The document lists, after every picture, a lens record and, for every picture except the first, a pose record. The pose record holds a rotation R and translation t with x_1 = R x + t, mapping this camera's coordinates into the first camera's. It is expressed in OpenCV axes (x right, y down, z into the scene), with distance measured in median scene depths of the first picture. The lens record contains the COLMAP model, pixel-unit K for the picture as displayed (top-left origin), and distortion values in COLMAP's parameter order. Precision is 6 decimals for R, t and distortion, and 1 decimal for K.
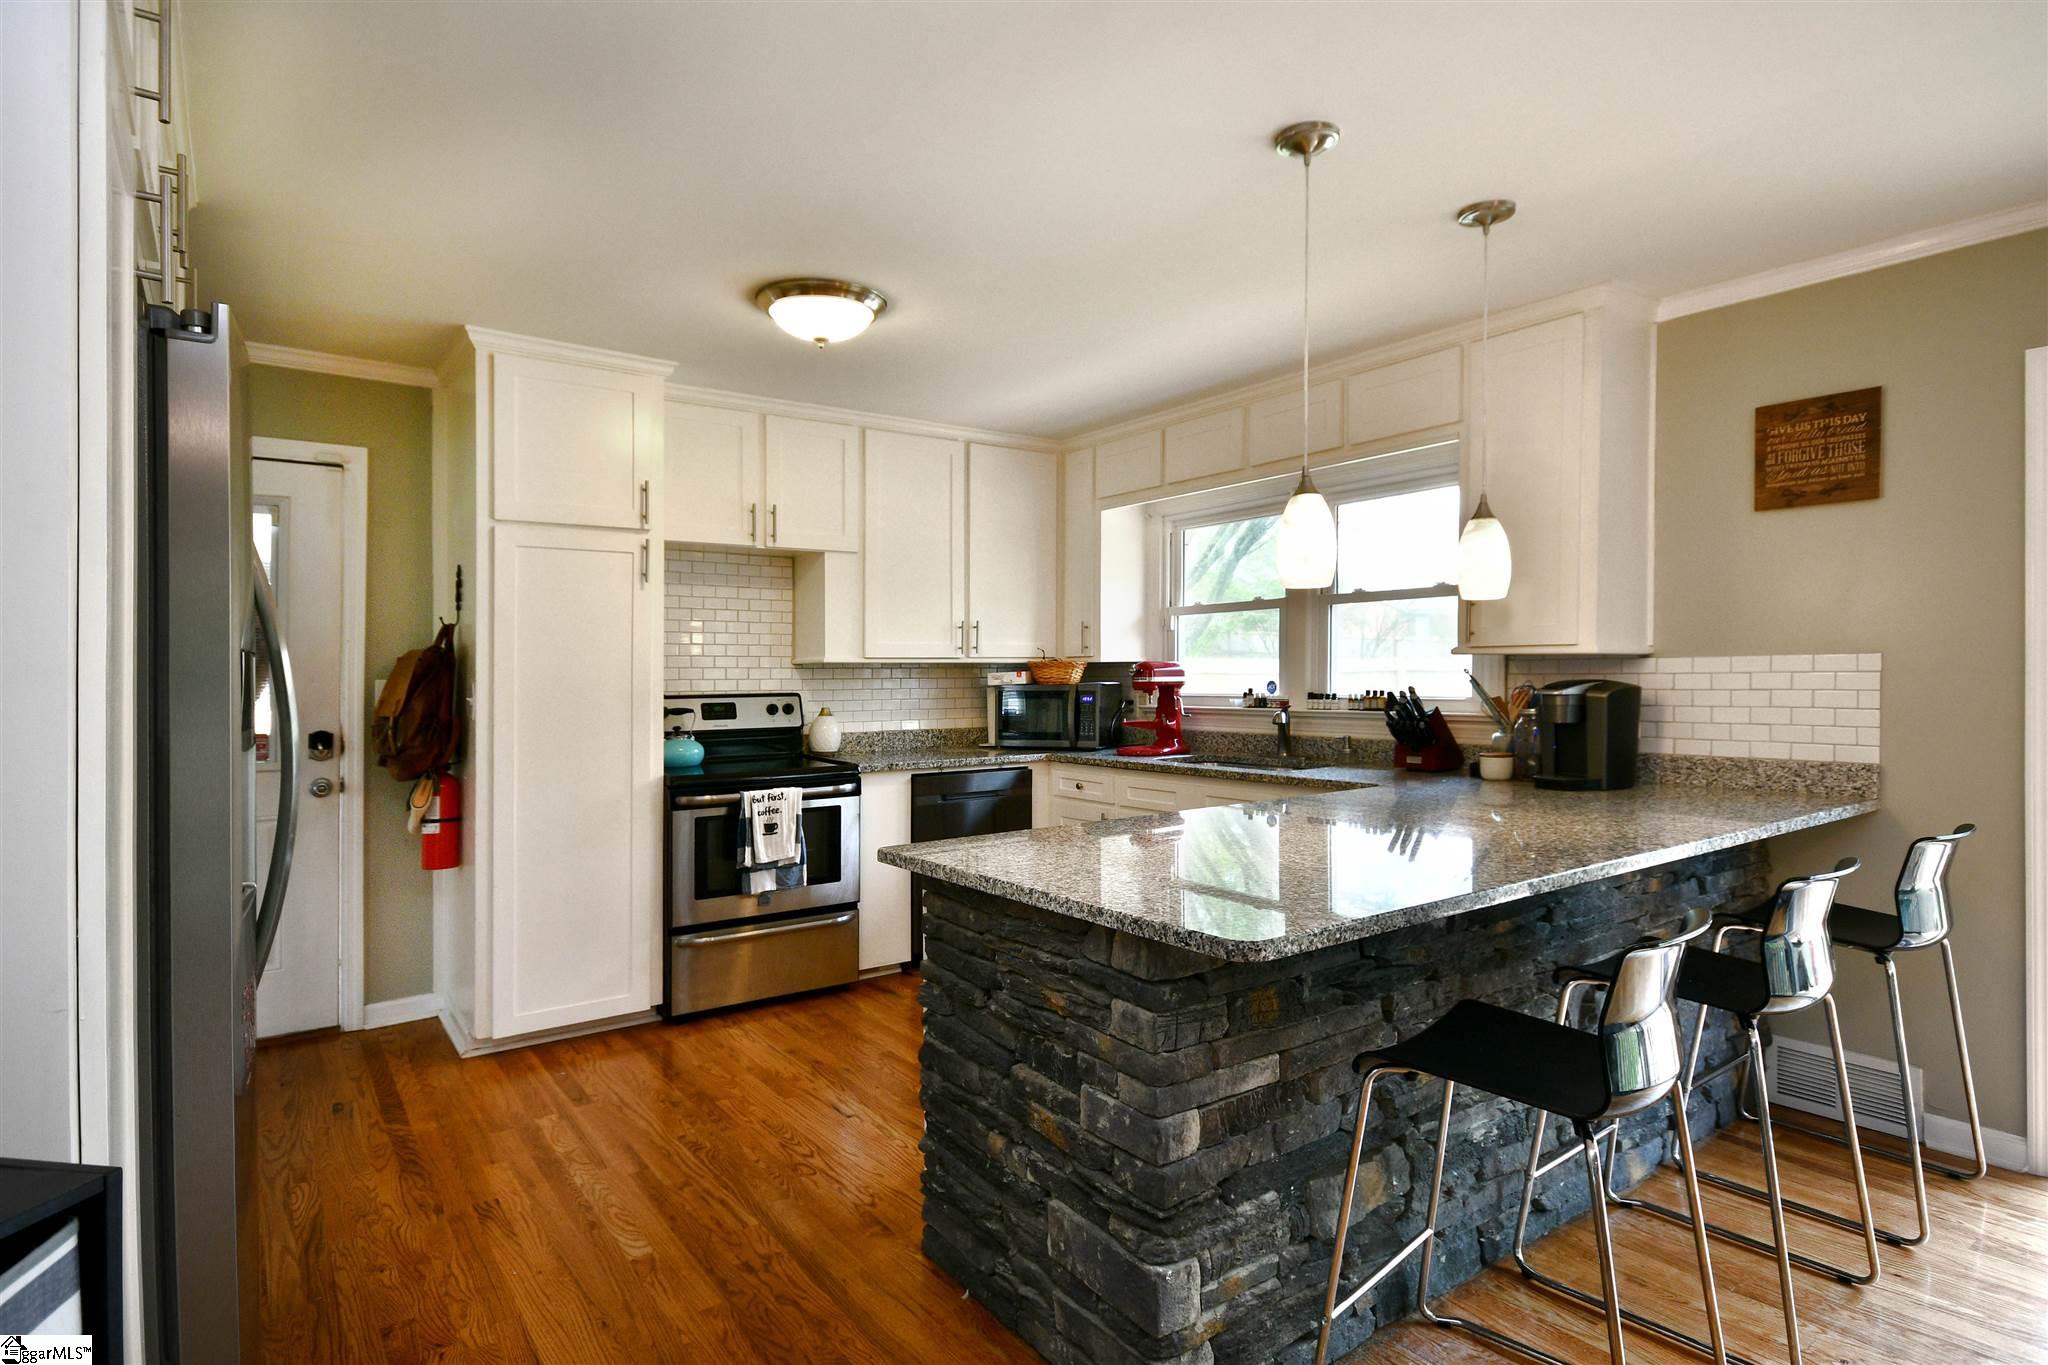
lens RADIAL K [[1042.8, 0, 983.9], [0, 1042.8, 687.2], [0, 0, 1]] dist [-0.003483, -0.000692]
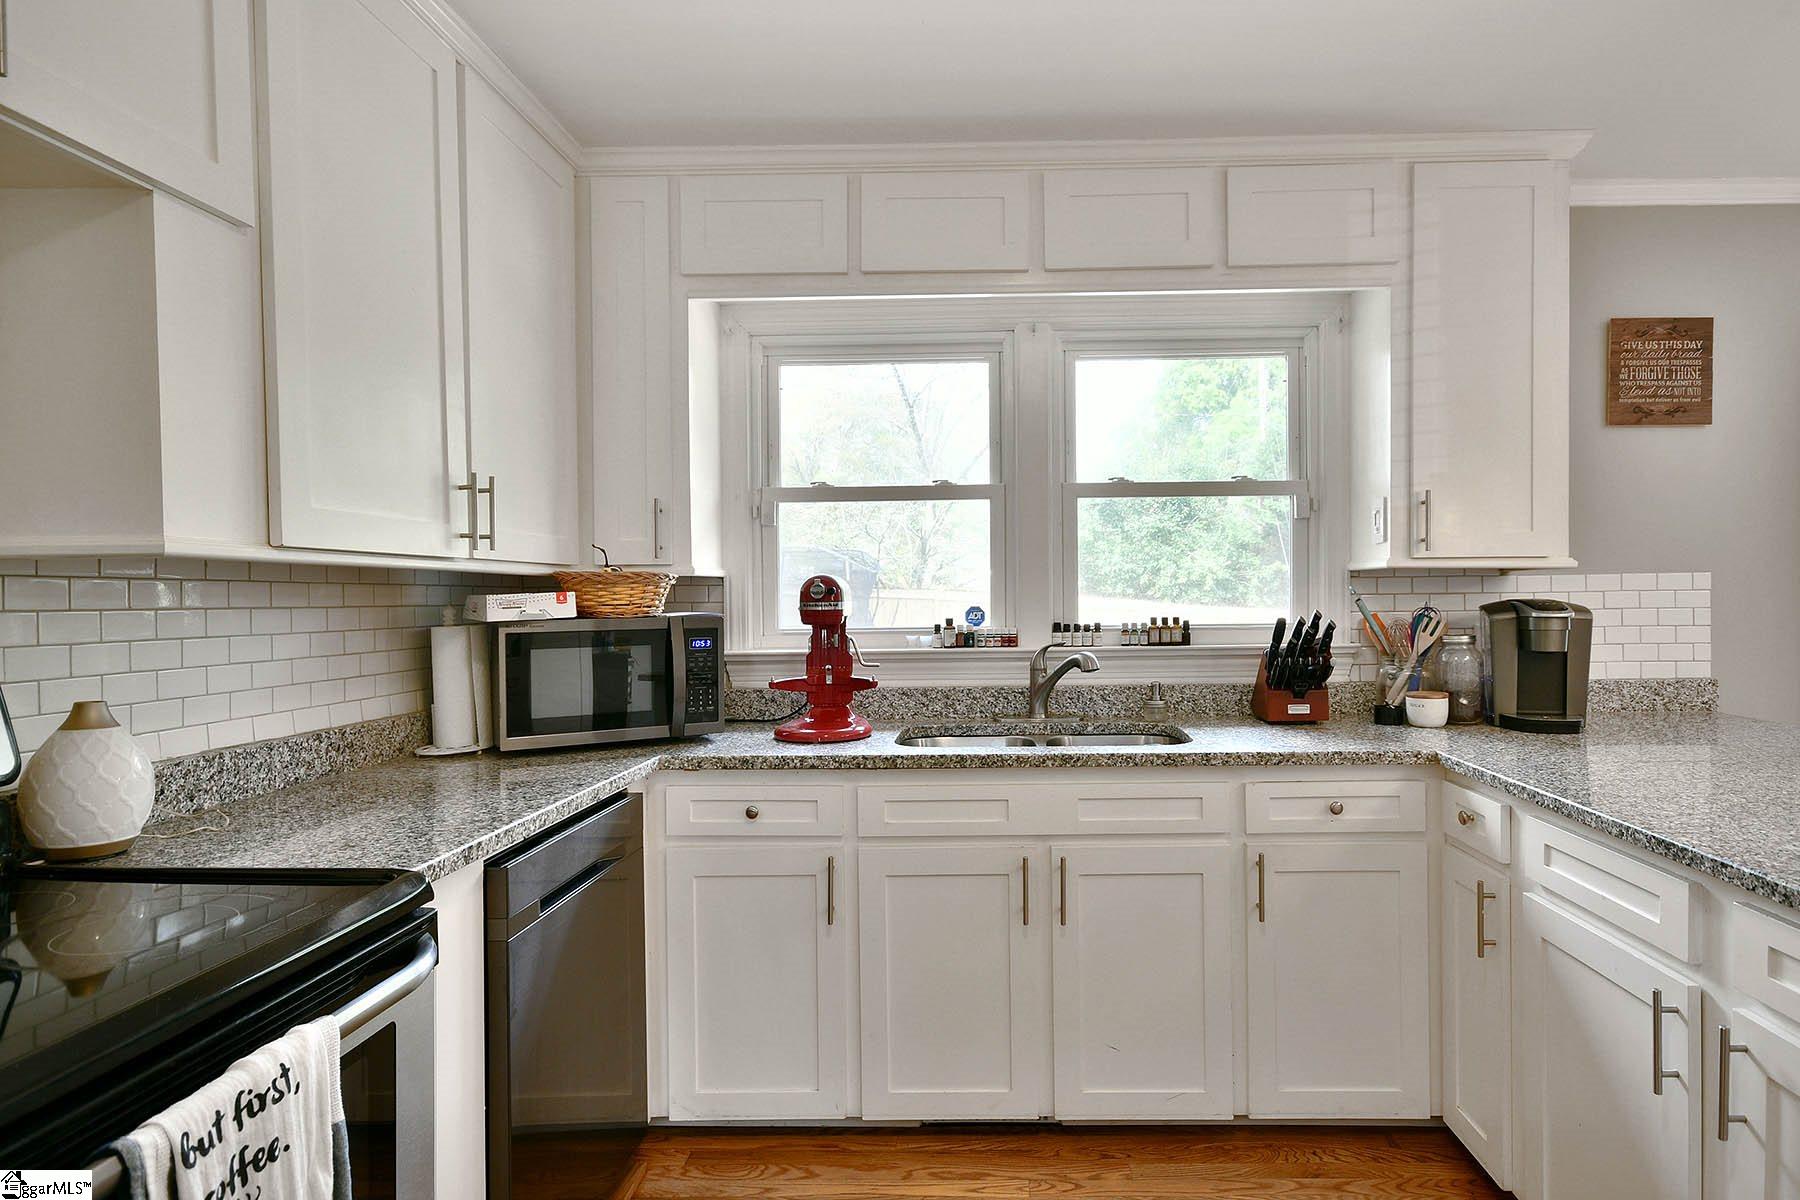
lens RADIAL K [[993.3, 0, 1025.9], [0, 993.3, 596.4], [0, 0, 1]] dist [0.023111, 0.000845]
pose [[0.583623, 0.001652, 0.812023, -0.270002], [0.015165, 0.999801, -0.012934, -0.004438], [-0.811883, 0.019863, 0.583482, 0.697710]]
